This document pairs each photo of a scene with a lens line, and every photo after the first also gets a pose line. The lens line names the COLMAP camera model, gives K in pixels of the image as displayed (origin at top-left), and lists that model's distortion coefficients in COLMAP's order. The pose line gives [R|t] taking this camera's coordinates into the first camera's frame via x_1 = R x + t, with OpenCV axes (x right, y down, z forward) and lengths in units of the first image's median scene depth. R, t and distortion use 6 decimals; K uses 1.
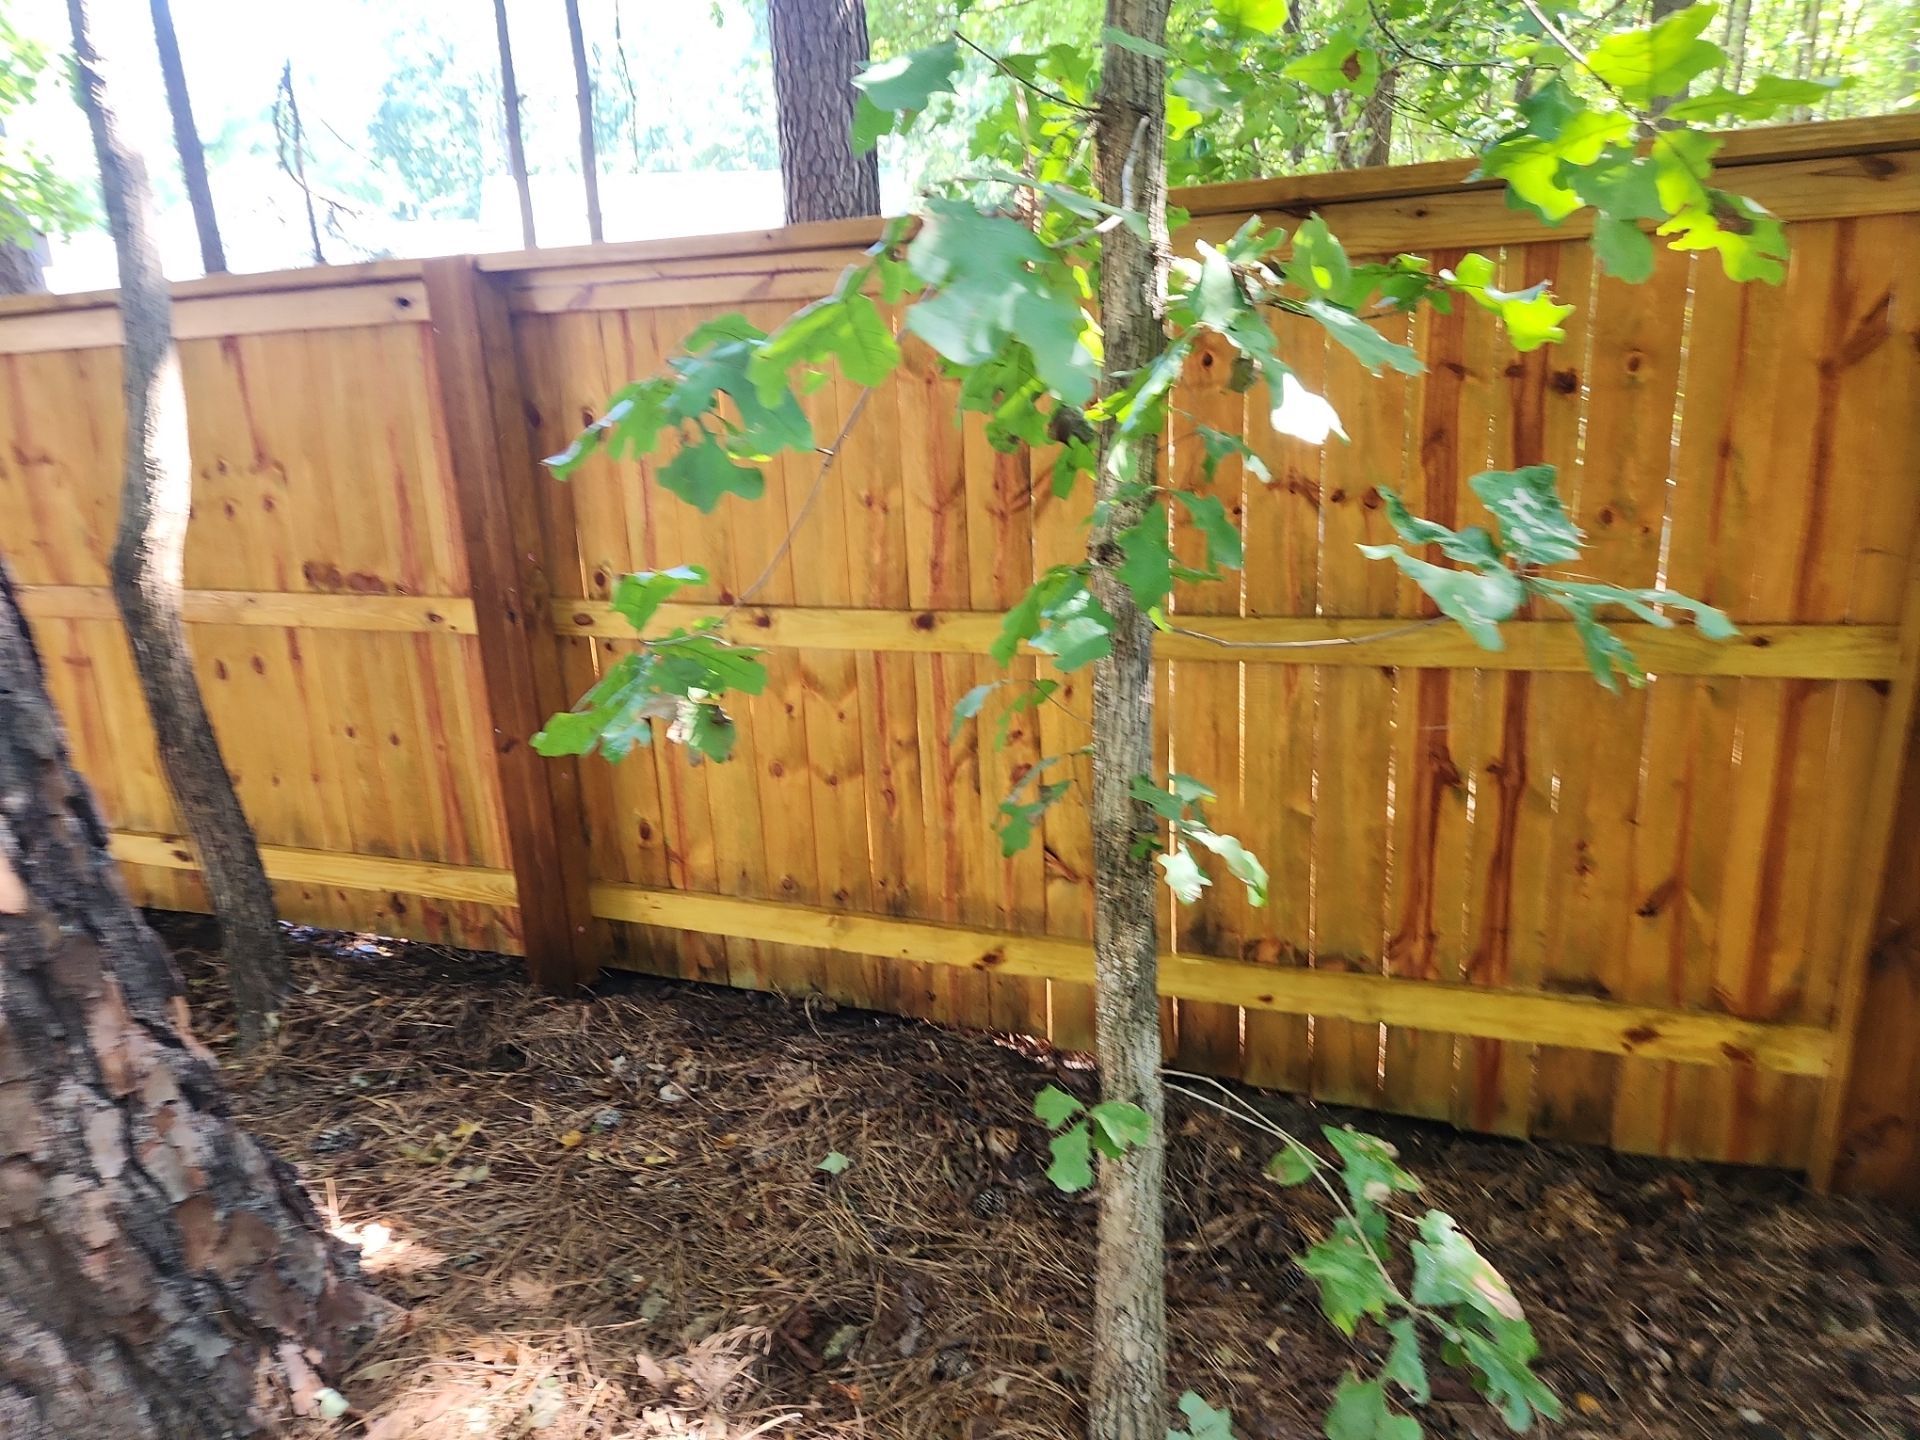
lens RADIAL K [[1270.8, 0, 965.1], [0, 1270.8, 733.4], [0, 0, 1]] dist [0.071282, -0.071181]
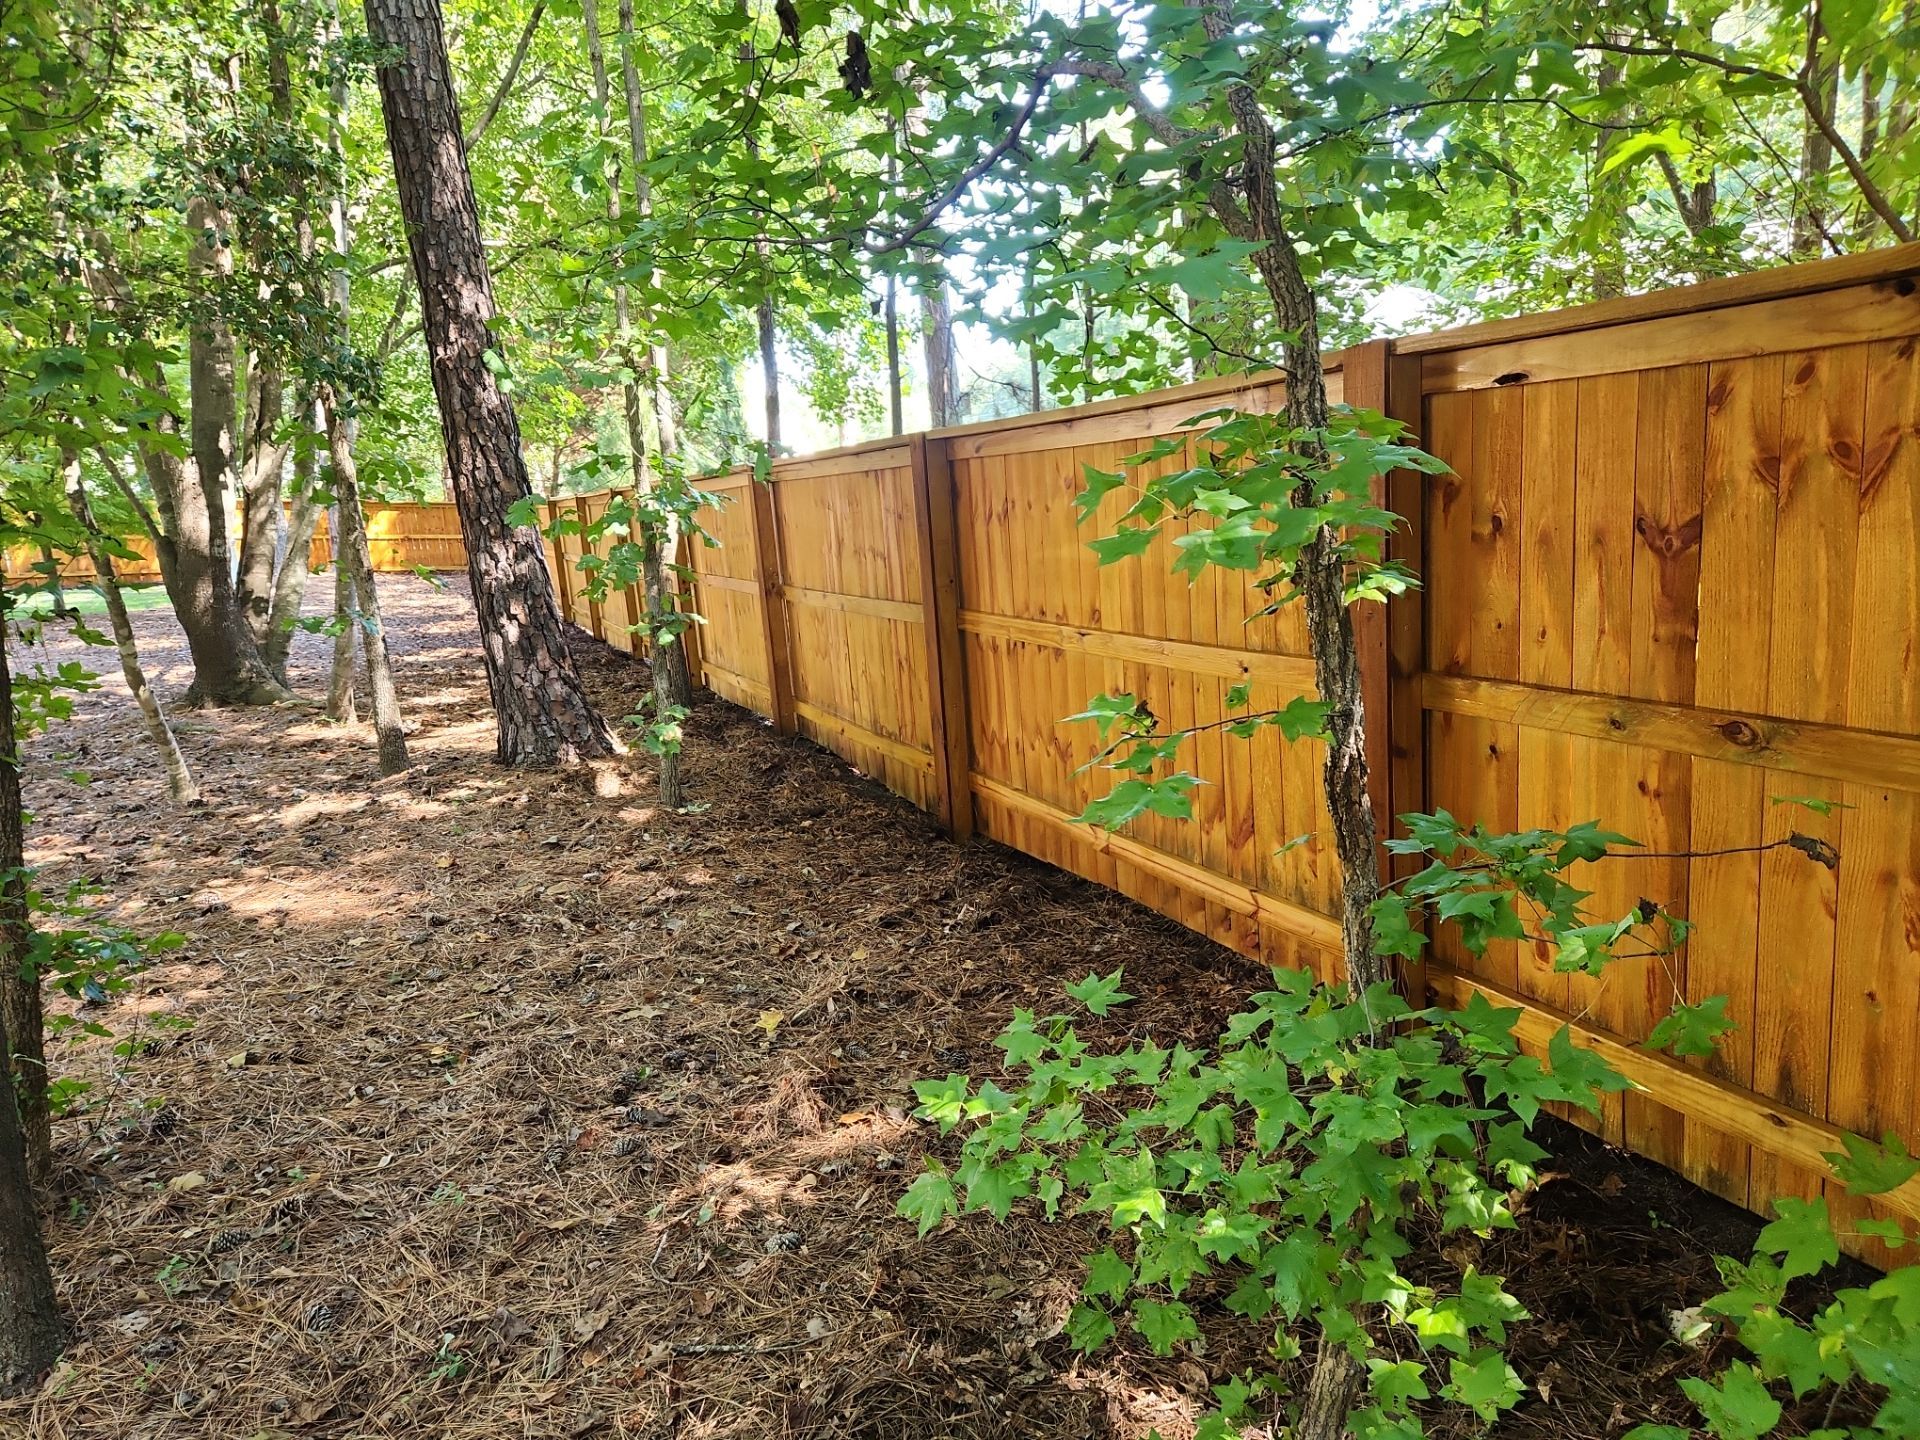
lens RADIAL K [[1273.2, 0, 960.0], [0, 1273.2, 720.0], [0, 0, 1]] dist [0.070509, -0.067647]
pose [[0.757503, 0.111464, -0.643246, 3.111407], [-0.150325, 0.988620, -0.005715, 0.232640], [0.635288, 0.101025, 0.765639, -1.389120]]
